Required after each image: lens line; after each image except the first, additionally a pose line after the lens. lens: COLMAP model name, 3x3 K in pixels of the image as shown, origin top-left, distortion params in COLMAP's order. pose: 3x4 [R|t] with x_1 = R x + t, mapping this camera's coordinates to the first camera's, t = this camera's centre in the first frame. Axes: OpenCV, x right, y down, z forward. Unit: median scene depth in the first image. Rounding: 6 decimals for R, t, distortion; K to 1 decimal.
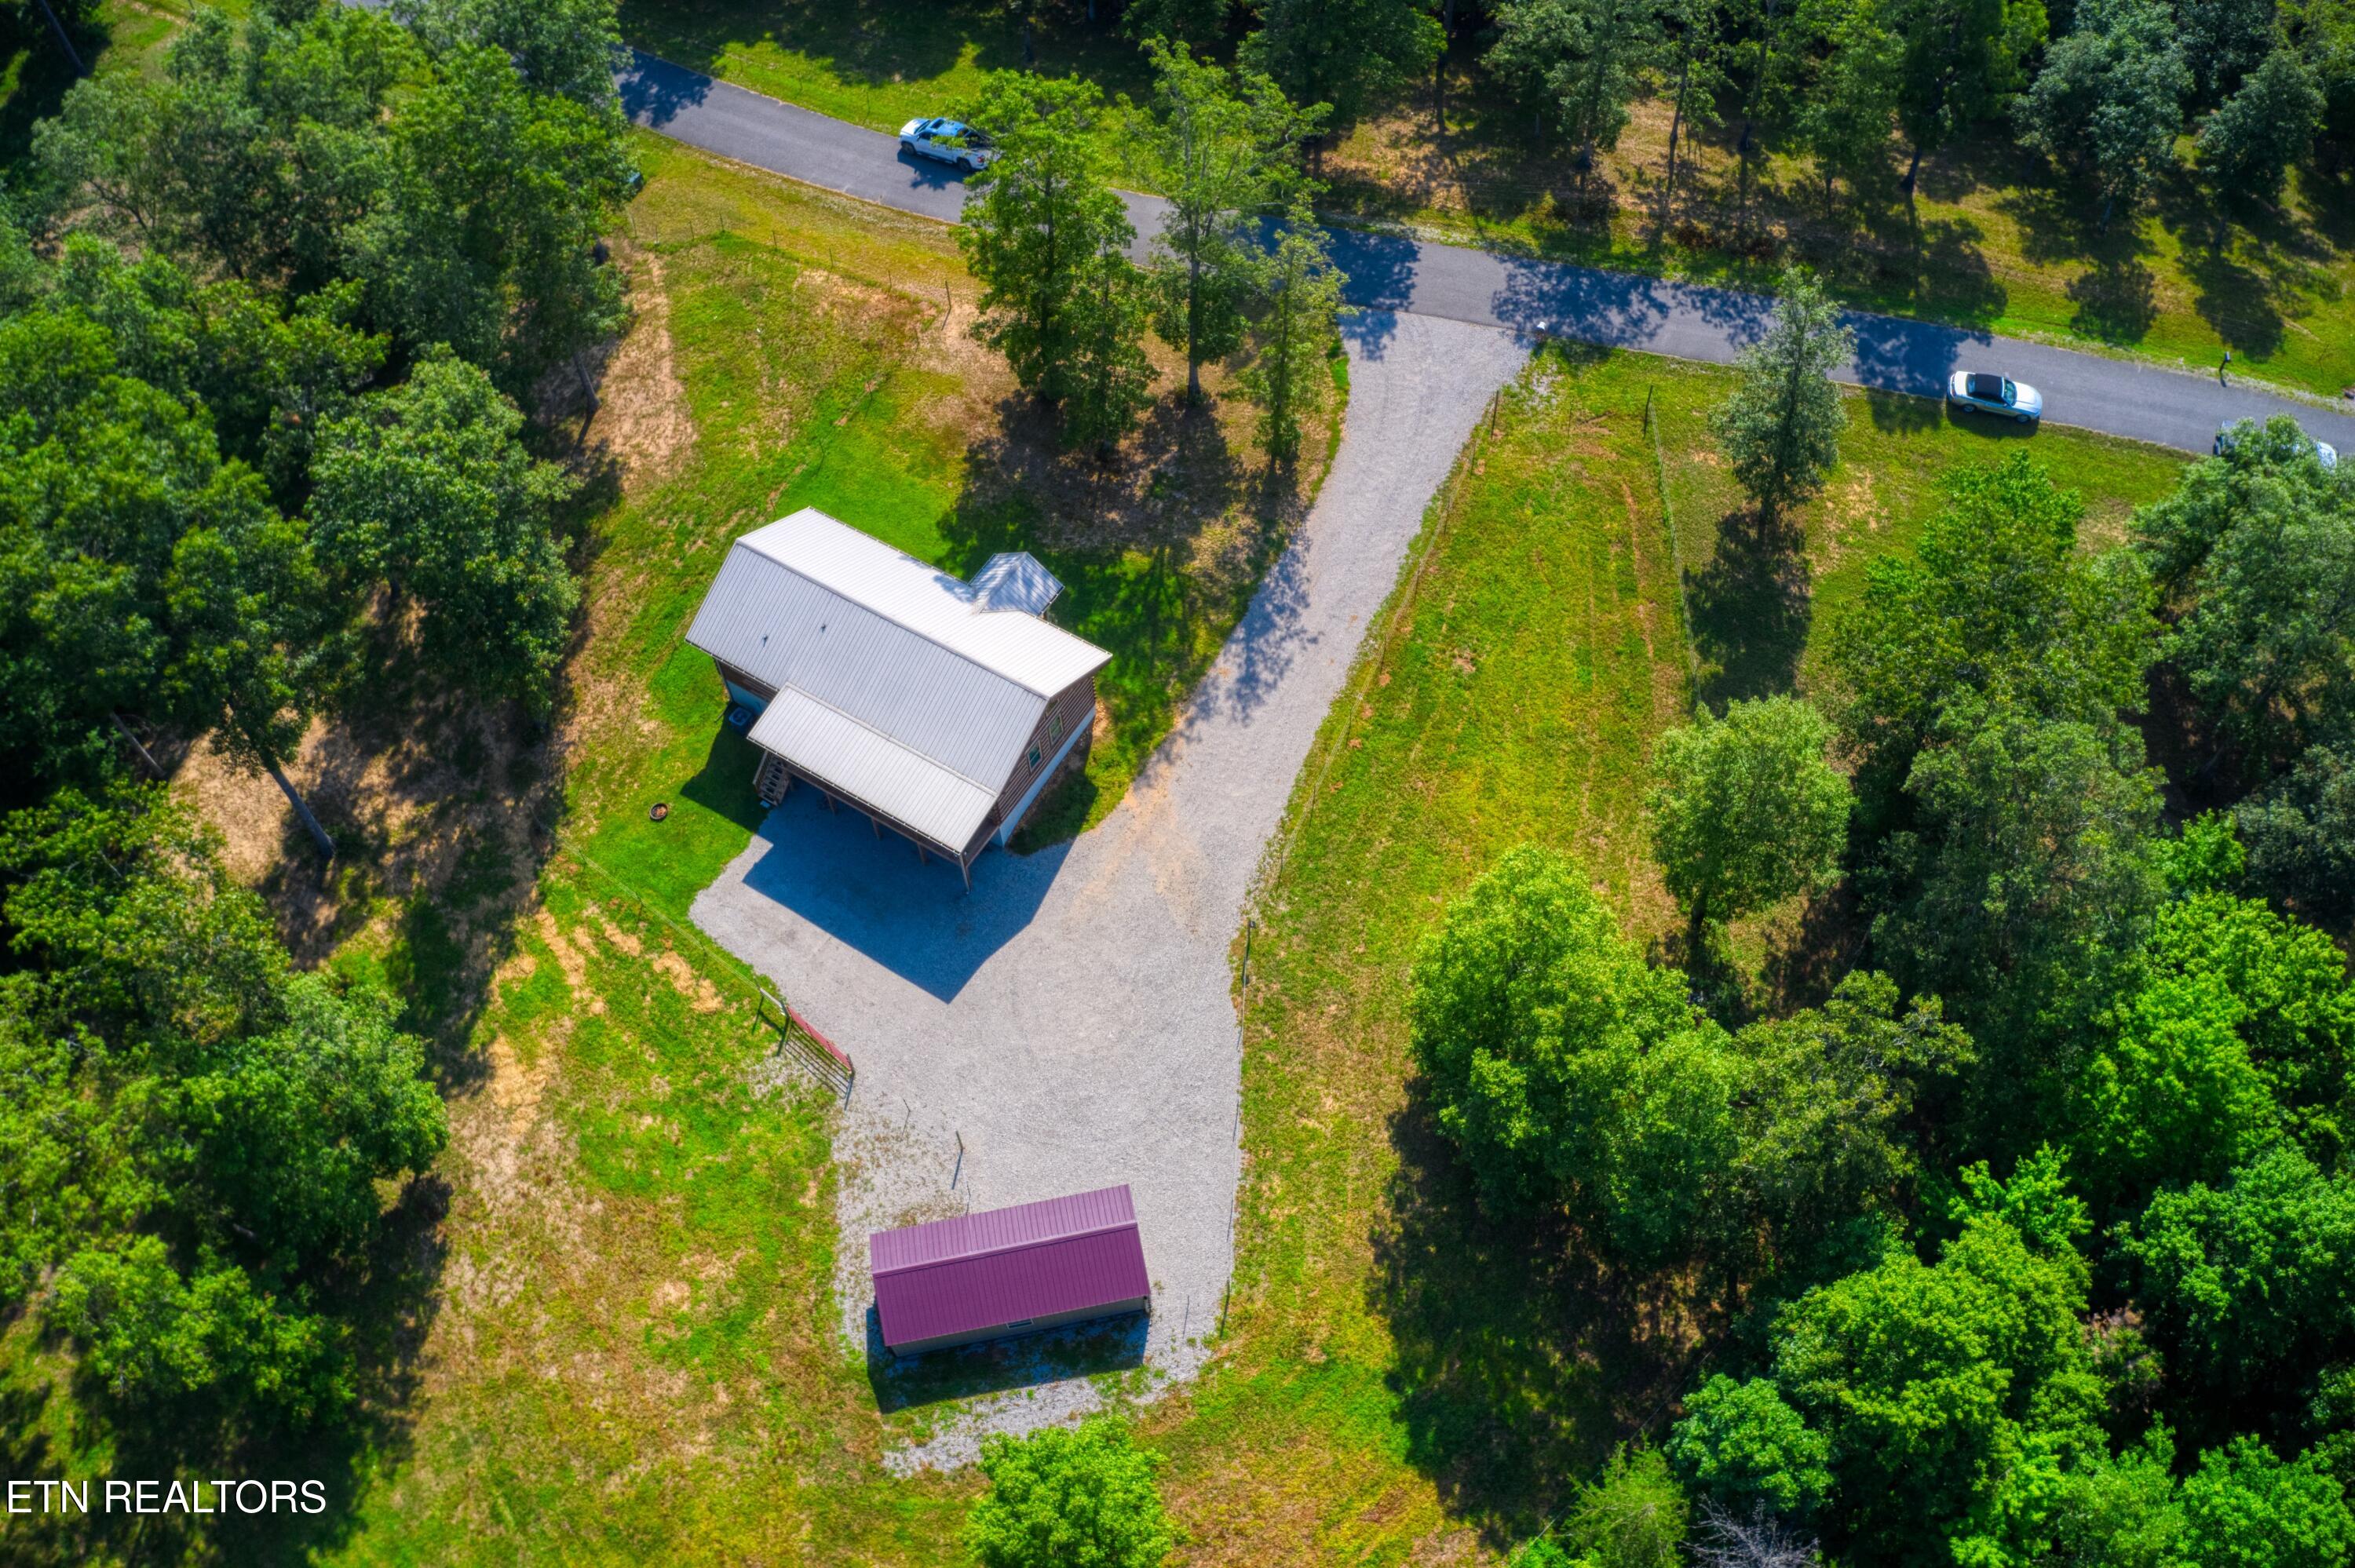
lens RADIAL K [[1860.7, 0, 1161.9], [0, 1860.7, 806.8], [0, 0, 1]] dist [-0.195165, 0.026657]
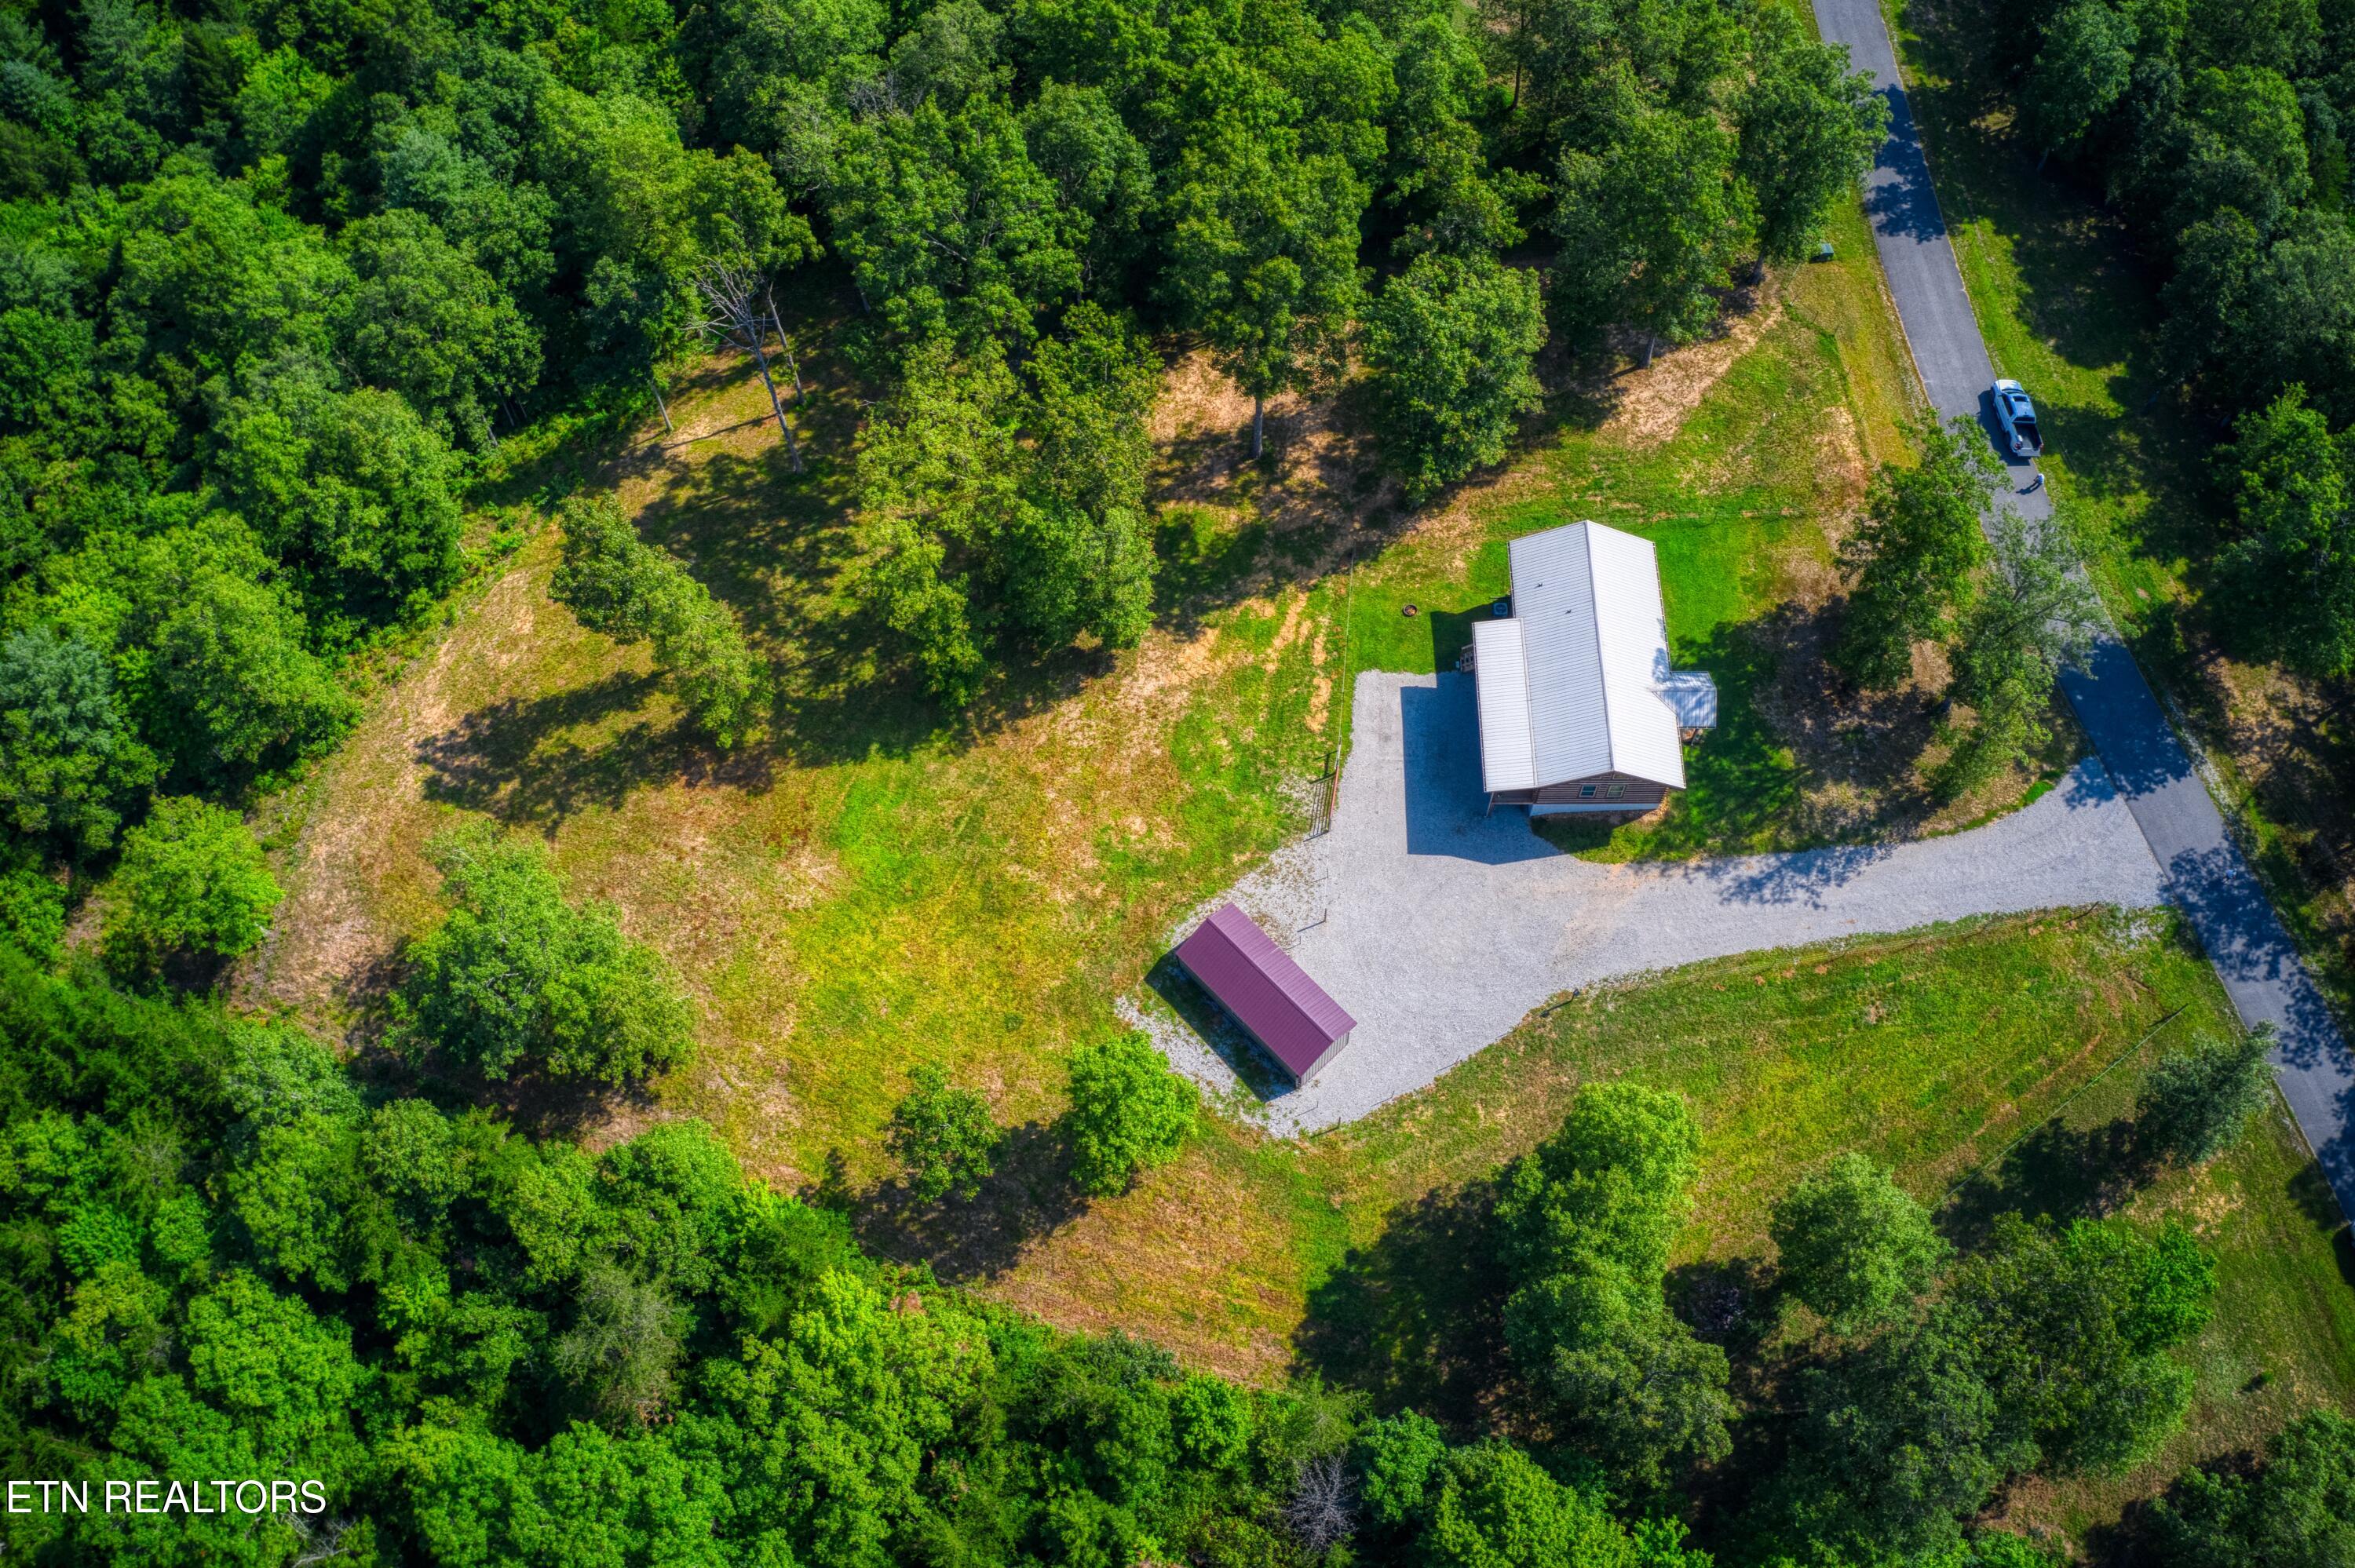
lens RADIAL K [[1860.7, 0, 1158.9], [0, 1860.7, 782.5], [0, 0, 1]] dist [-0.195165, 0.026657]
pose [[0.513842, 0.763845, -0.390521, 0.275399], [-0.705510, 0.635240, 0.314207, -0.220398], [0.488080, 0.114064, 0.865313, -0.293848]]
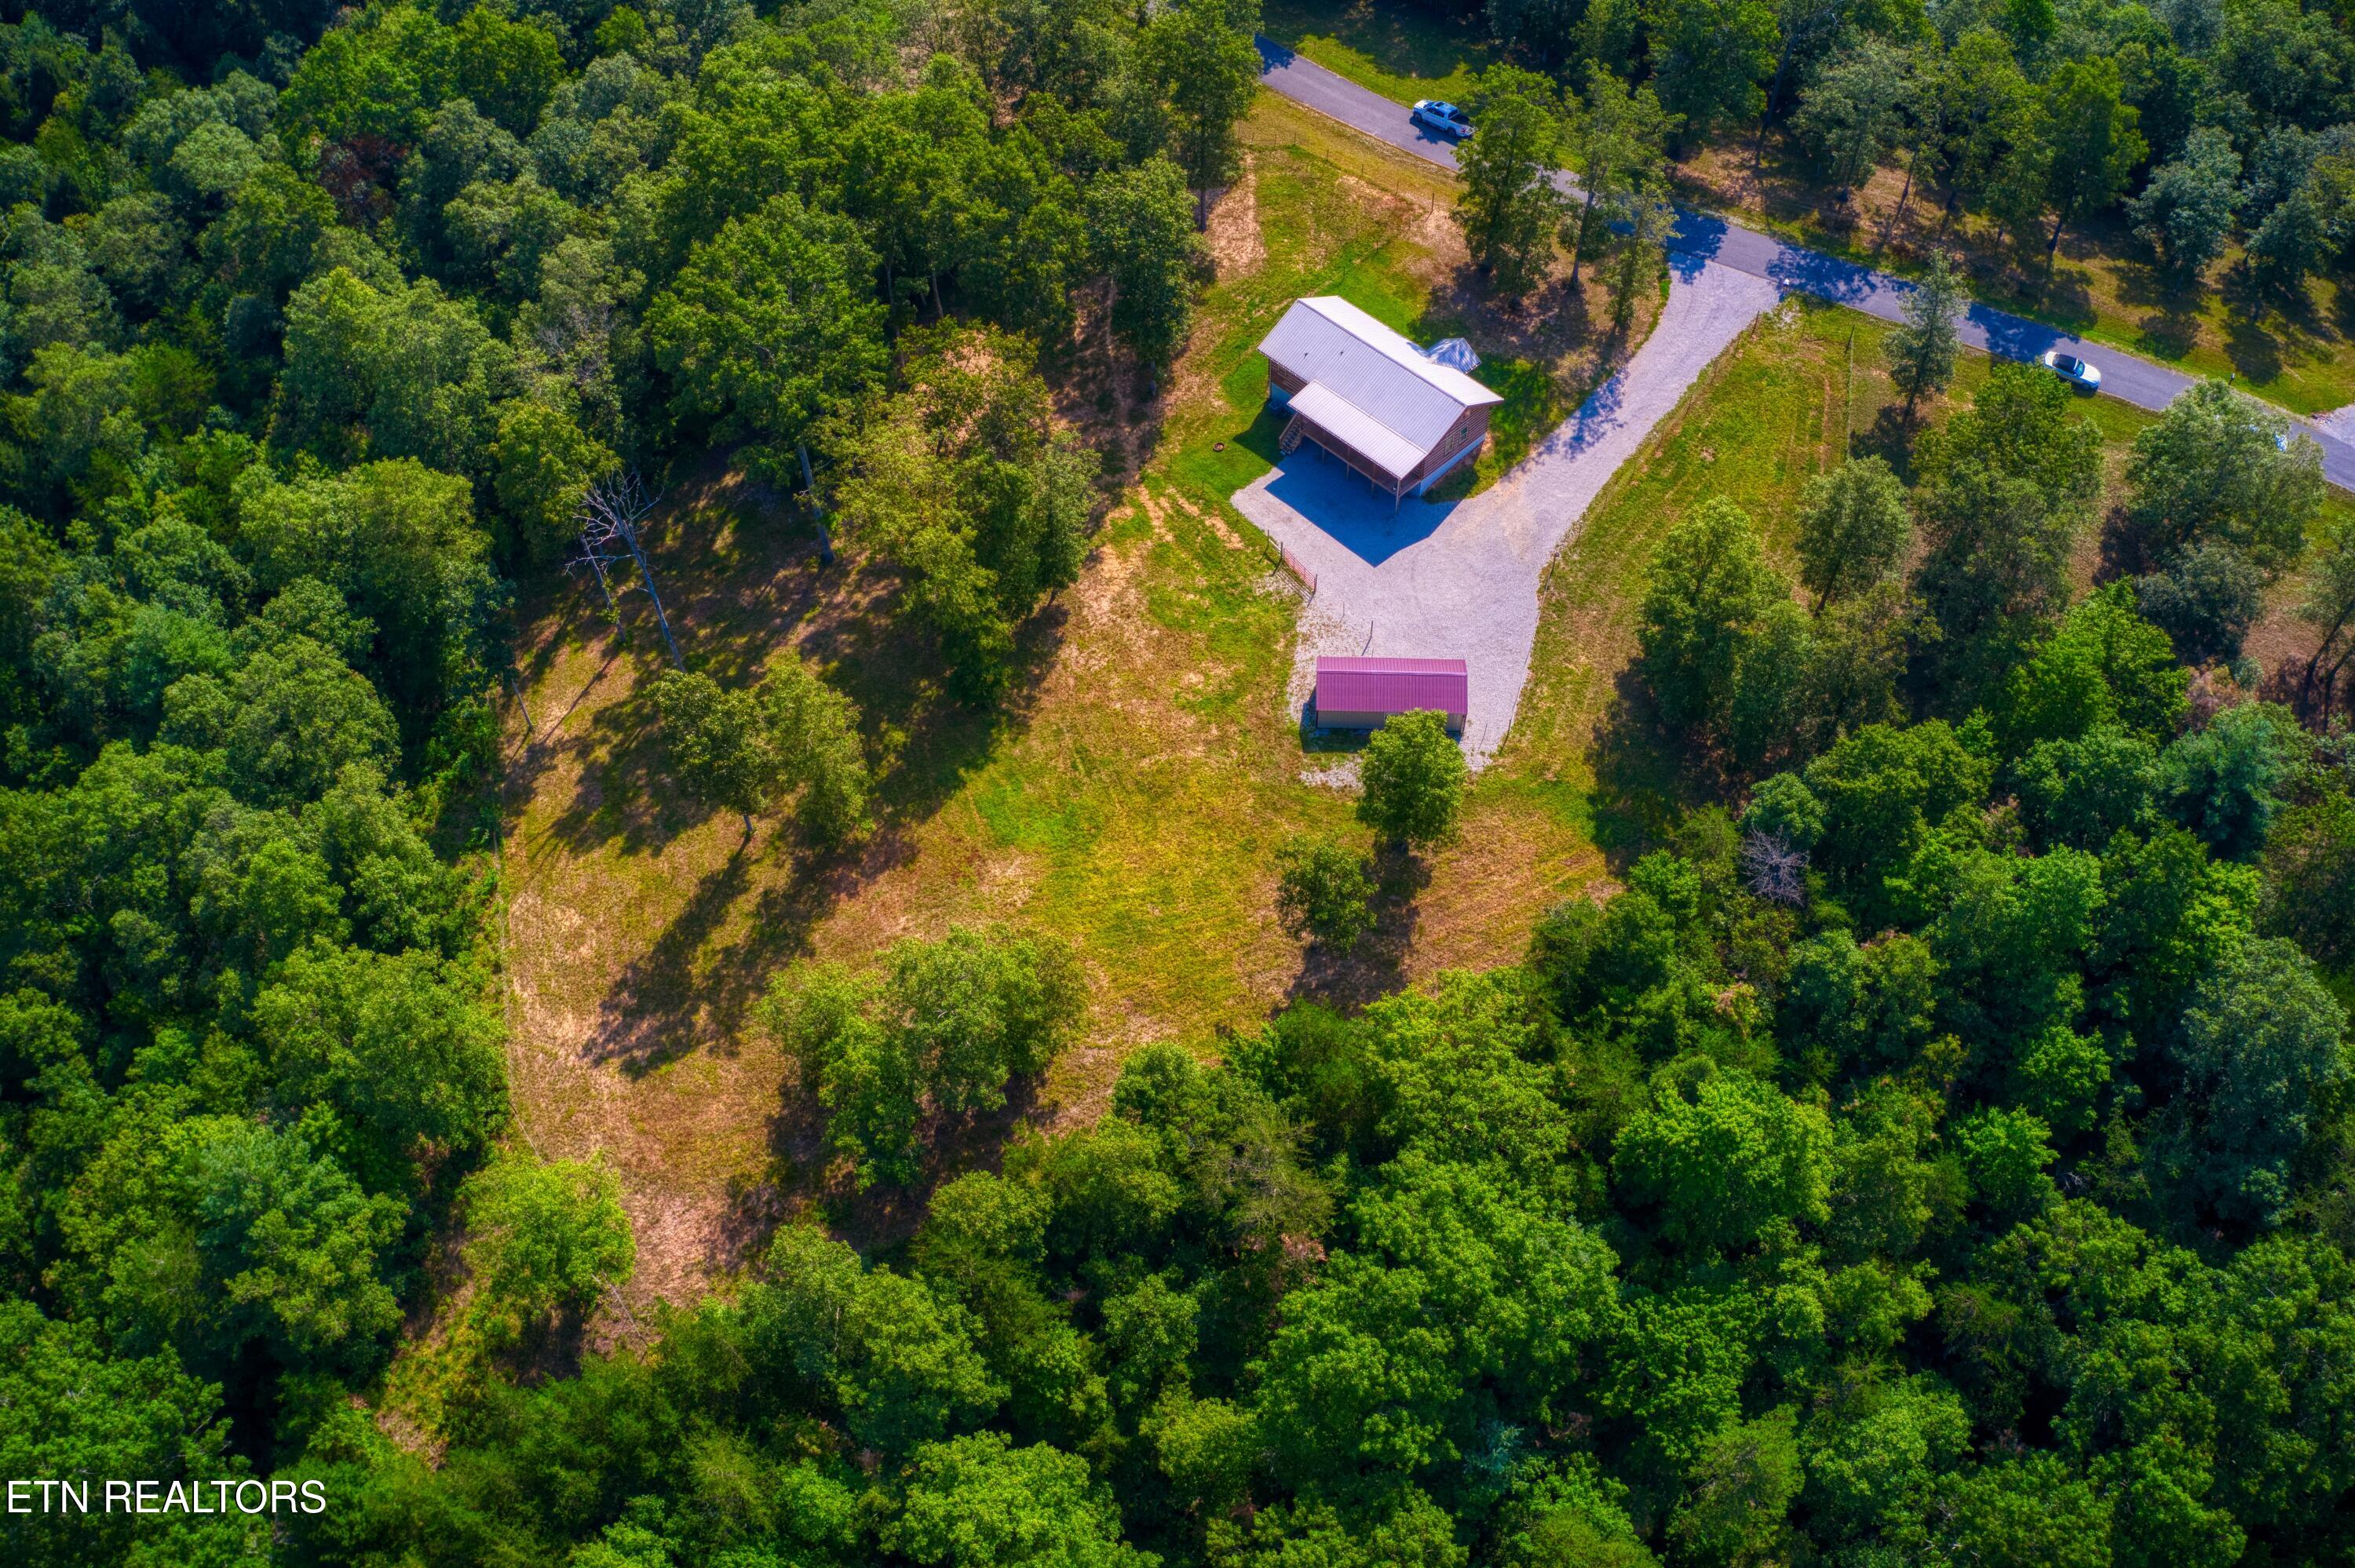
lens RADIAL K [[1860.7, 0, 1127.3], [0, 1860.7, 885.8], [0, 0, 1]] dist [-0.195165, 0.026657]
pose [[0.967475, 0.203974, -0.149622, -0.019364], [-0.205070, 0.978713, 0.008232, 0.401264], [0.148117, 0.022719, 0.988709, -0.679273]]
